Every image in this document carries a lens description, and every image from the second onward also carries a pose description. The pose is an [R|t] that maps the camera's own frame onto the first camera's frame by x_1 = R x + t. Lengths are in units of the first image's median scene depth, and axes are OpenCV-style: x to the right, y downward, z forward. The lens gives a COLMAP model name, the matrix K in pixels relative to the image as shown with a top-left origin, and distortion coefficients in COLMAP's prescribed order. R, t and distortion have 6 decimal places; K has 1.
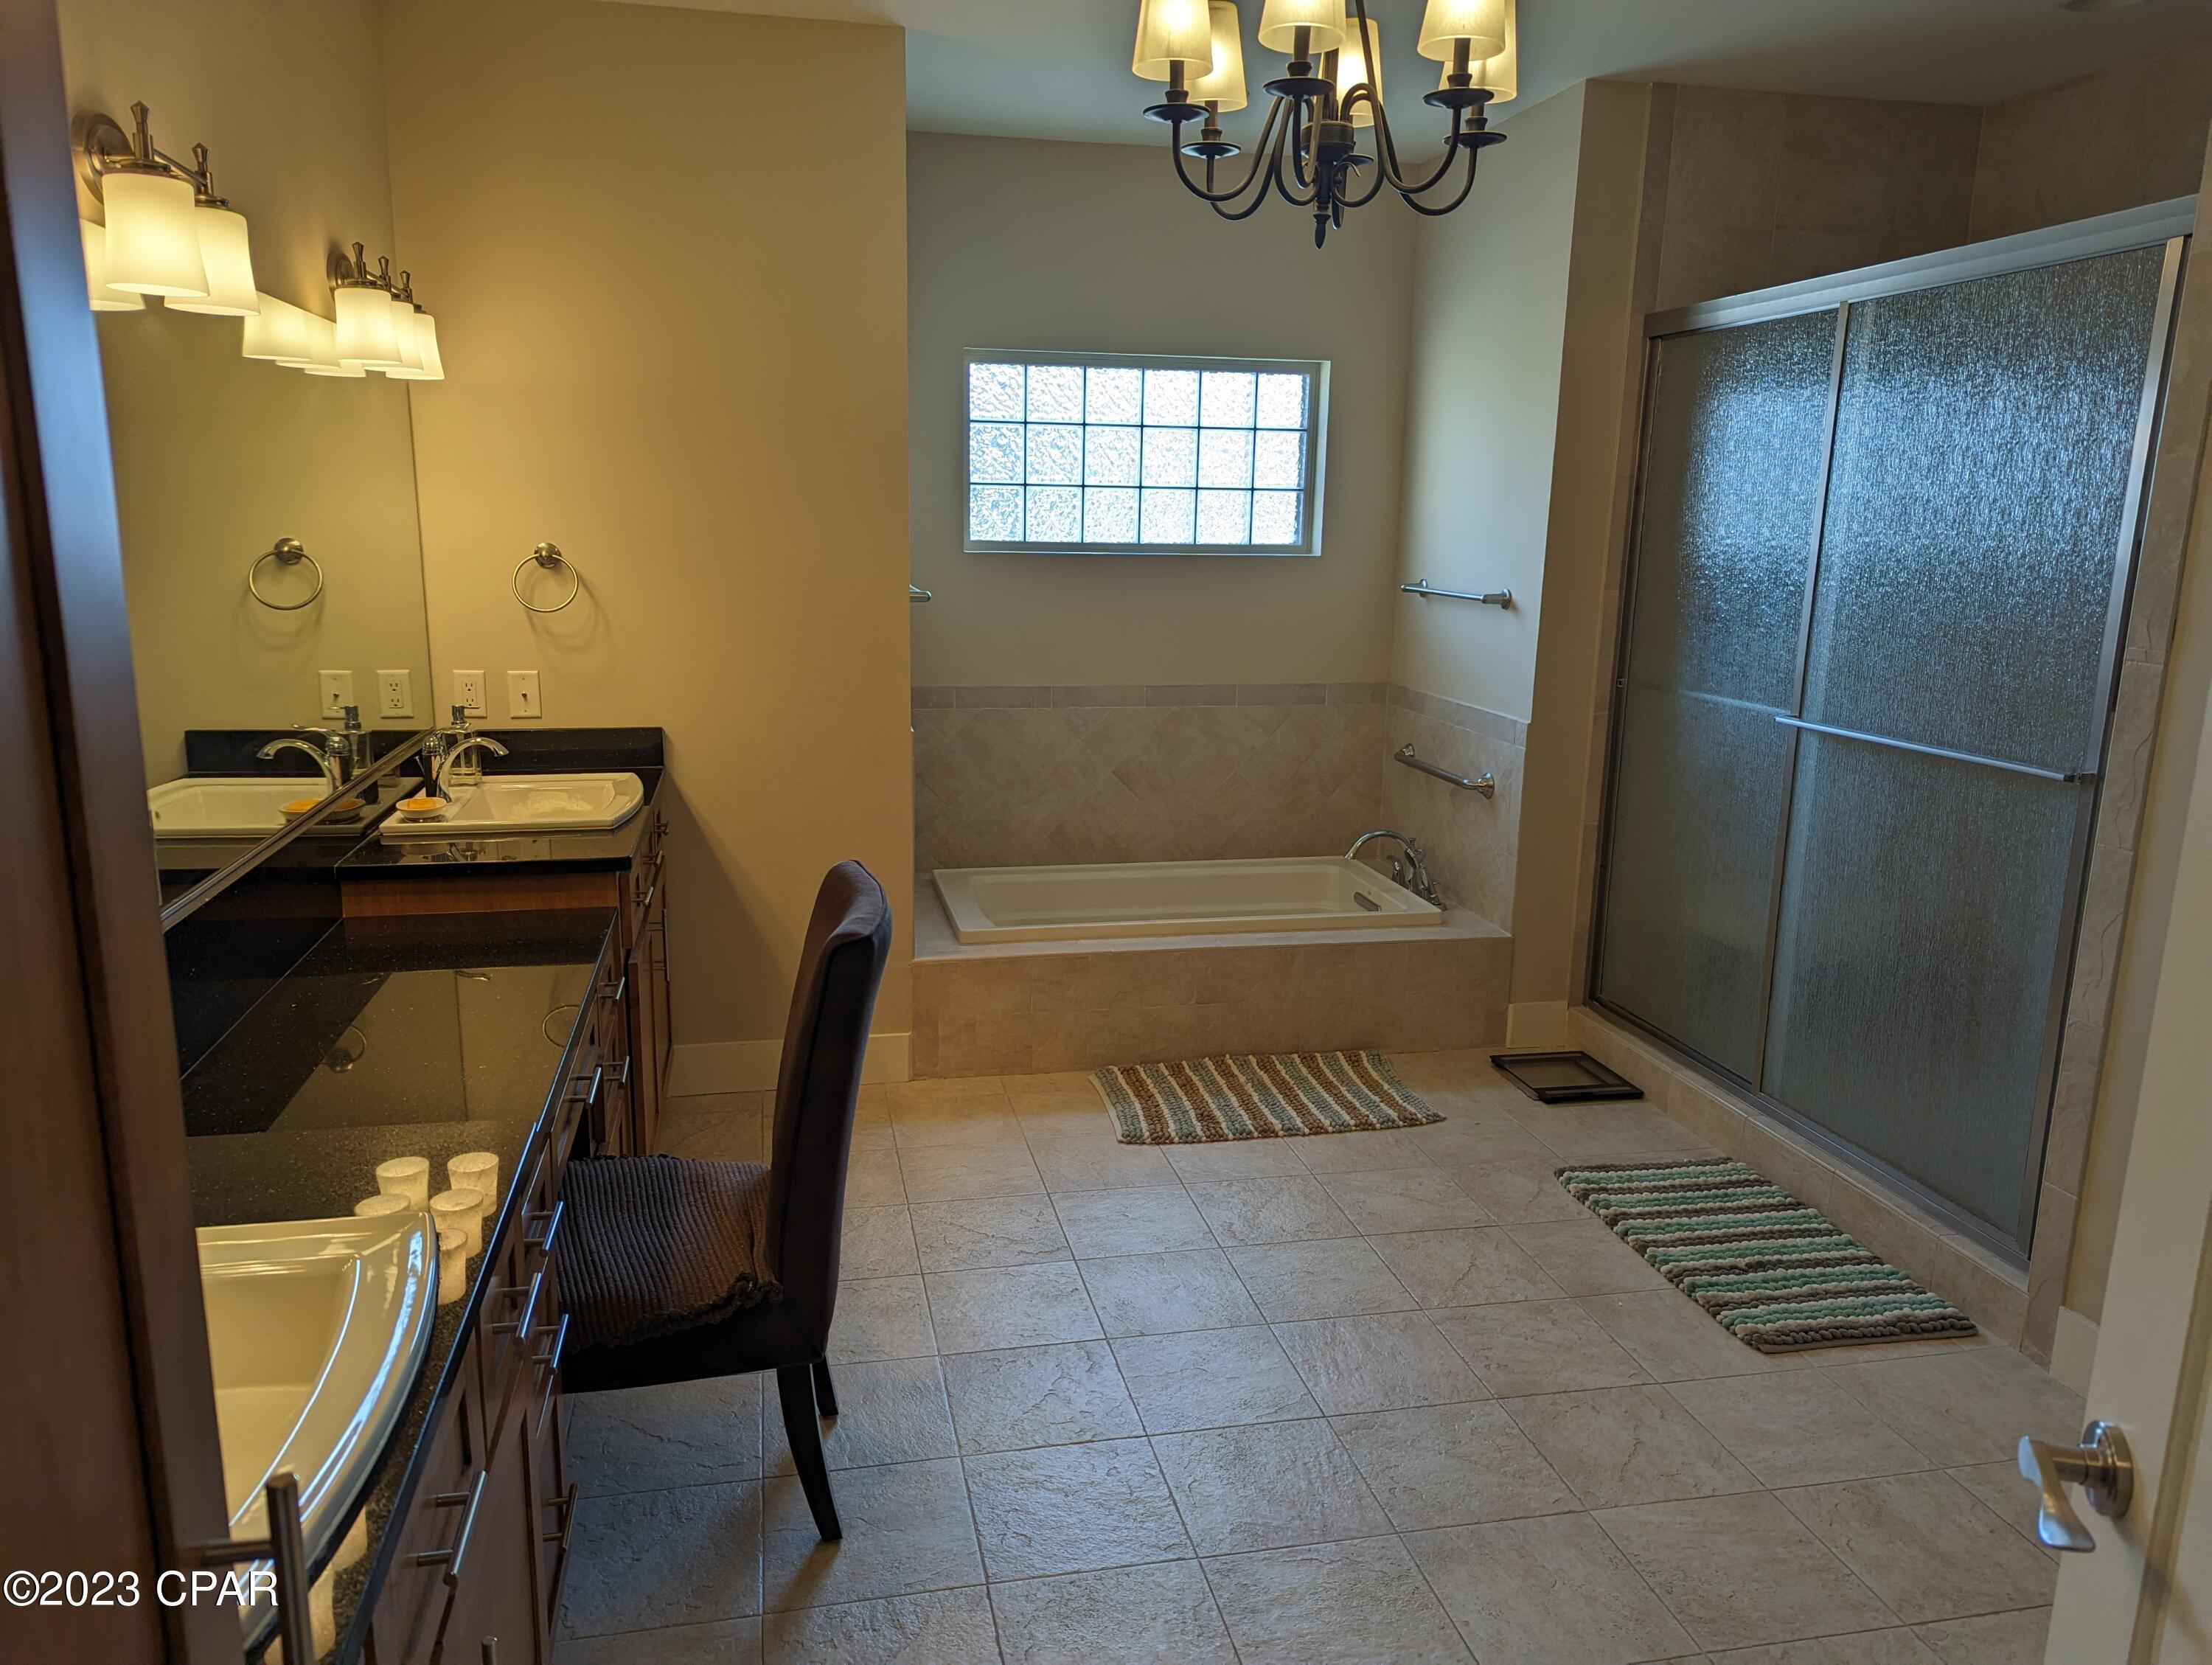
lens RADIAL K [[1578.1, 0, 1099.9], [0, 1578.1, 828.8], [0, 0, 1]] dist [0.081687, -0.082819]
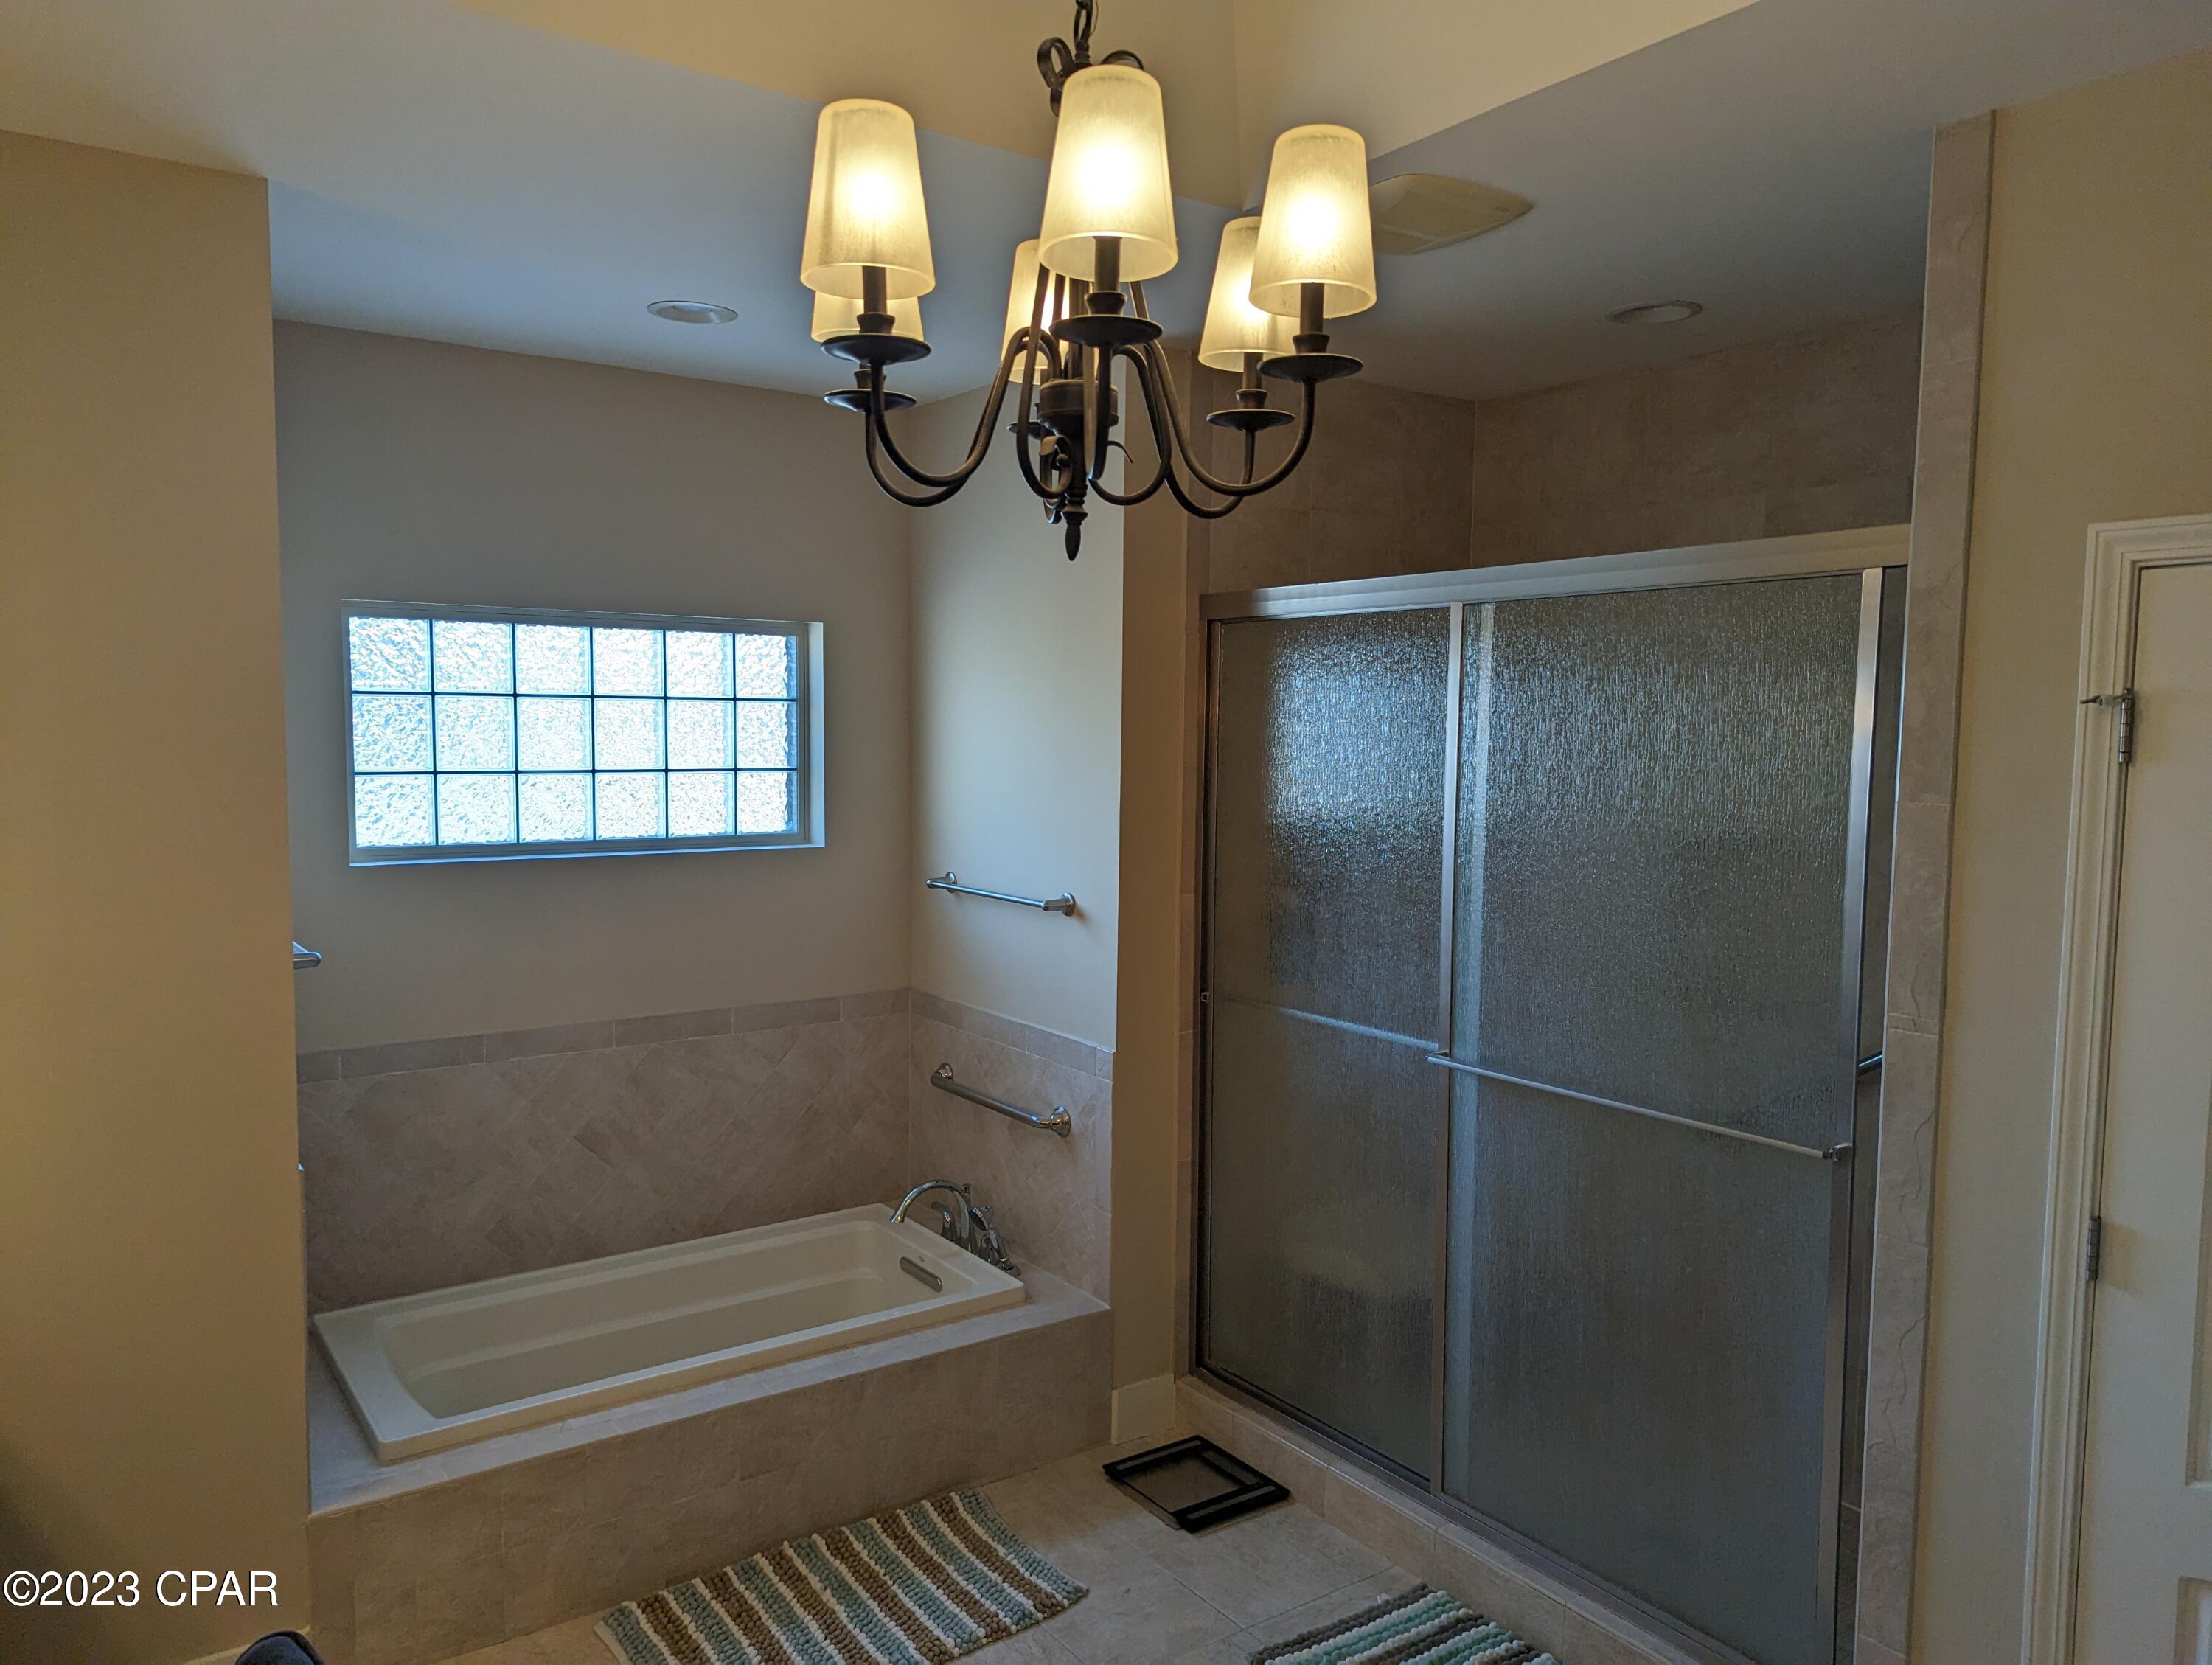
lens RADIAL K [[1560.4, 0, 1109.7], [0, 1560.4, 837.8], [0, 0, 1]] dist [0.056432, -0.042567]
pose [[0.916657, -0.039197, 0.397748, -0.061254], [0.085384, 0.991410, -0.099076, -0.098219], [-0.390448, 0.124780, 0.912130, 0.222259]]
